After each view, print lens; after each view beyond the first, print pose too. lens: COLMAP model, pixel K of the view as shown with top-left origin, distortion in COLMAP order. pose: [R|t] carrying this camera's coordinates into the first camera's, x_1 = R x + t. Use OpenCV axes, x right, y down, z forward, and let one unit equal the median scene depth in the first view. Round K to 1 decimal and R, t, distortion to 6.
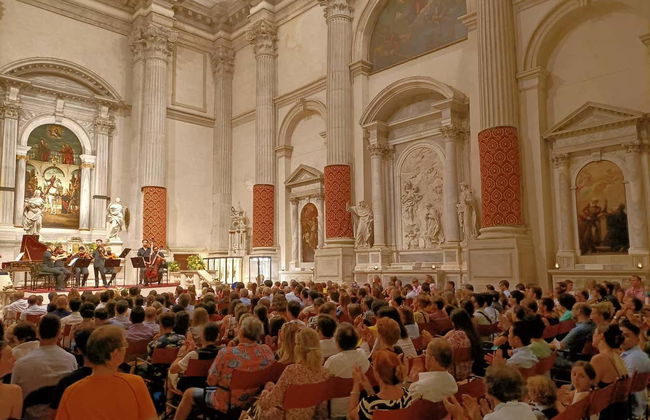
lens RADIAL K [[474.4, 0, 327.2], [0, 474.4, 222.6], [0, 0, 1]] dist [0.055087, -0.084643]
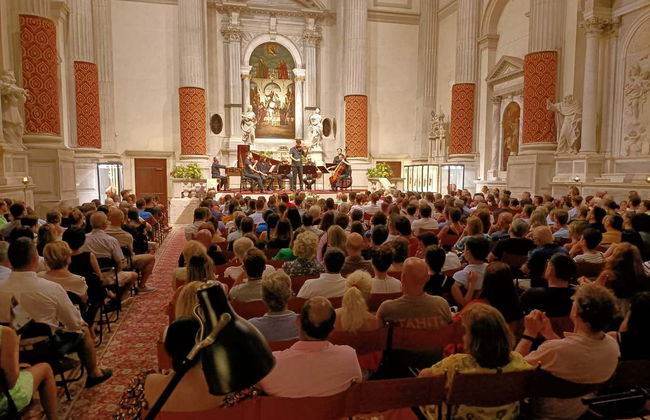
lens RADIAL K [[474.4, 0, 327.2], [0, 474.4, 222.6], [0, 0, 1]] dist [0.055087, -0.084643]
pose [[0.862876, 0.066387, -0.501037, 0.120729], [0.032316, 0.982060, 0.185777, 0.001811], [0.504382, -0.176494, 0.845251, 0.062892]]
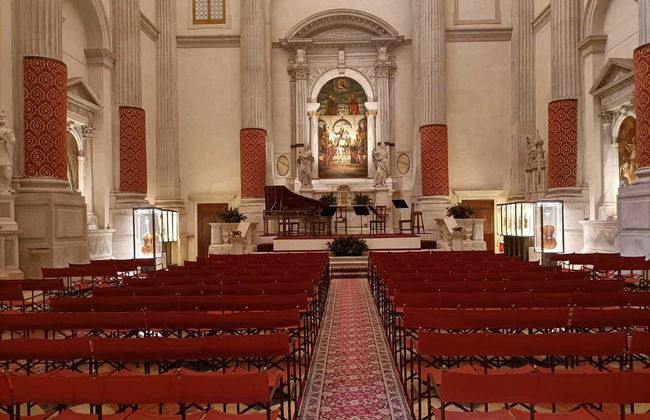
lens RADIAL K [[474.4, 0, 327.2], [0, 474.4, 222.6], [0, 0, 1]] dist [0.055087, -0.084643]
pose [[0.696012, 0.006847, -0.717997, 0.147849], [0.069978, 0.994548, 0.077319, 0.024170], [0.714612, -0.104059, 0.691738, 0.238246]]
